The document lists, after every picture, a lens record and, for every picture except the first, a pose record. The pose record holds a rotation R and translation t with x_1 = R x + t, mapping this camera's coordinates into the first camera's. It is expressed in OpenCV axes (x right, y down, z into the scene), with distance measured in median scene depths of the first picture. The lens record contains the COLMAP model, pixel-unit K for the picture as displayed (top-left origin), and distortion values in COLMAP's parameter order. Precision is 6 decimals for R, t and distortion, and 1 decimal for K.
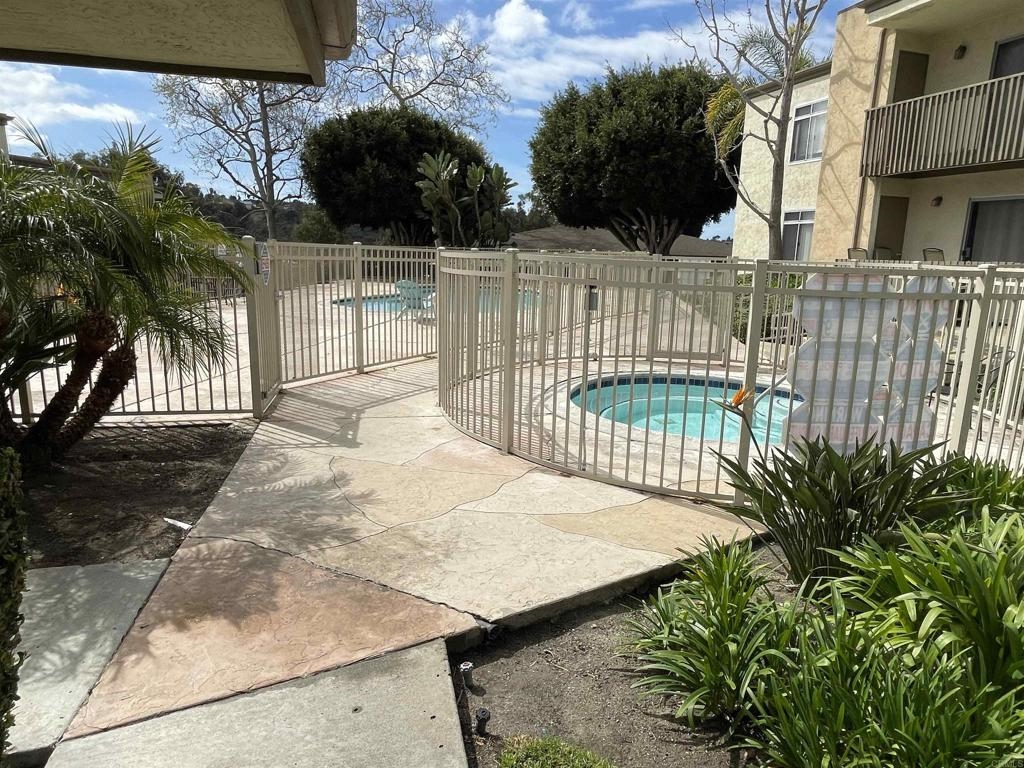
lens RADIAL K [[630.6, 0, 515.0], [0, 630.6, 380.6], [0, 0, 1]] dist [-0.005843, 0.001216]
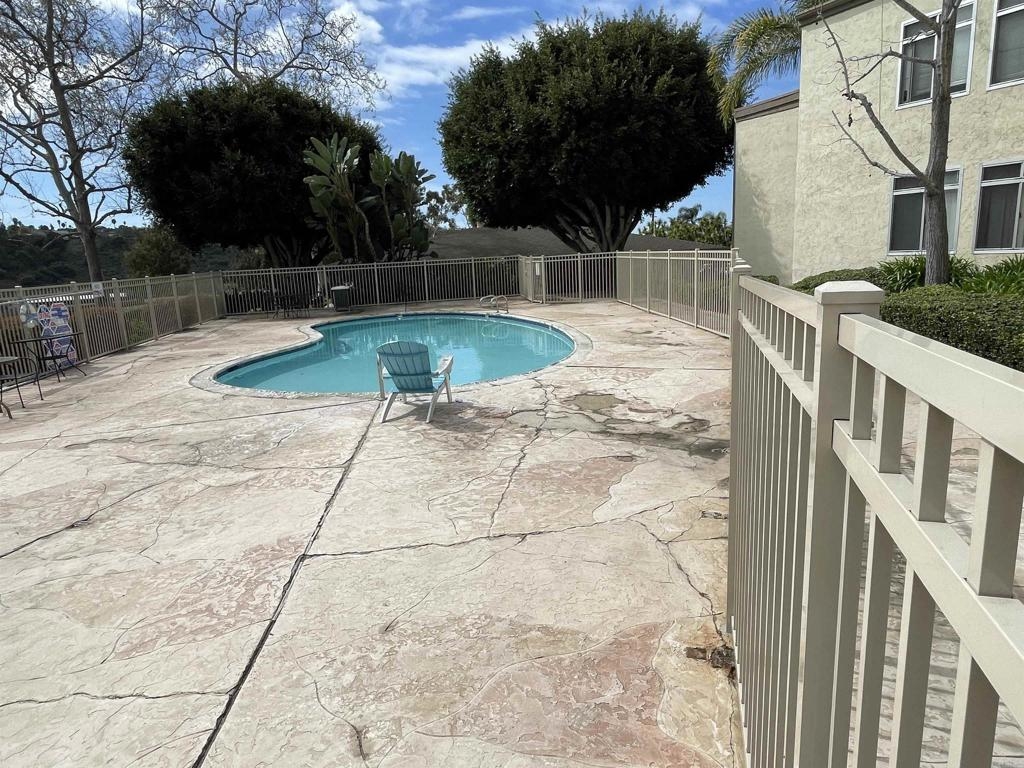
lens RADIAL K [[630.6, 0, 509.7], [0, 630.6, 381.6], [0, 0, 1]] dist [-0.005843, 0.001216]
pose [[0.974826, -0.112321, 0.192611, -0.083117], [0.114128, 0.993465, 0.001725, -0.053217], [-0.191546, 0.020300, 0.981274, 0.230588]]
